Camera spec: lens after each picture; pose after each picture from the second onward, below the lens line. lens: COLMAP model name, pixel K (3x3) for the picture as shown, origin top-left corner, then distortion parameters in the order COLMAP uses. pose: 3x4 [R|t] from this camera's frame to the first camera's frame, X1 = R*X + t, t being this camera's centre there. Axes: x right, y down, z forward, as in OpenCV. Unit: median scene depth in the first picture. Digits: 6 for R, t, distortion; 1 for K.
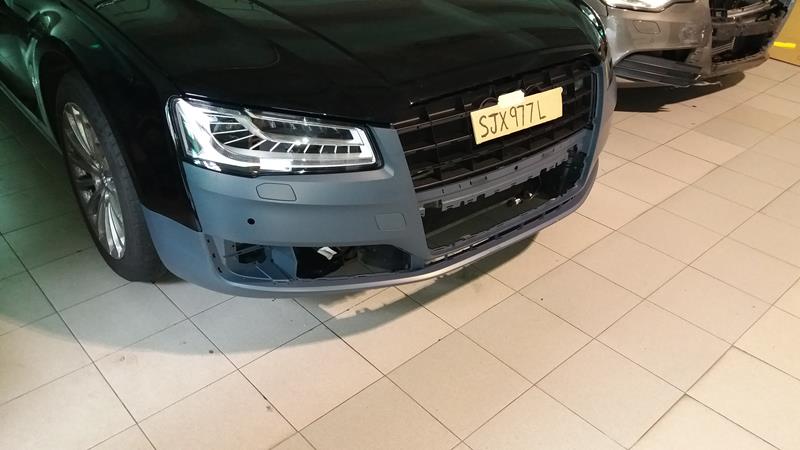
lens RADIAL K [[661.3, 0, 400.0], [0, 661.3, 225.0], [0, 0, 1]] dist [0.105674, -0.000034]
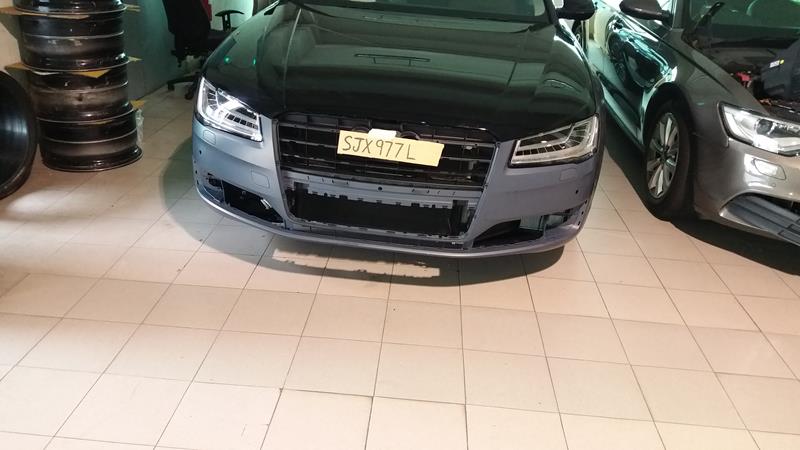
lens RADIAL K [[661.3, 0, 400.0], [0, 661.3, 225.0], [0, 0, 1]] dist [0.105674, -0.000034]
pose [[0.701563, 0.312082, -0.640636, 1.089206], [-0.412222, 0.911052, -0.007612, -0.027827], [0.581276, 0.269424, 0.767807, 0.050670]]
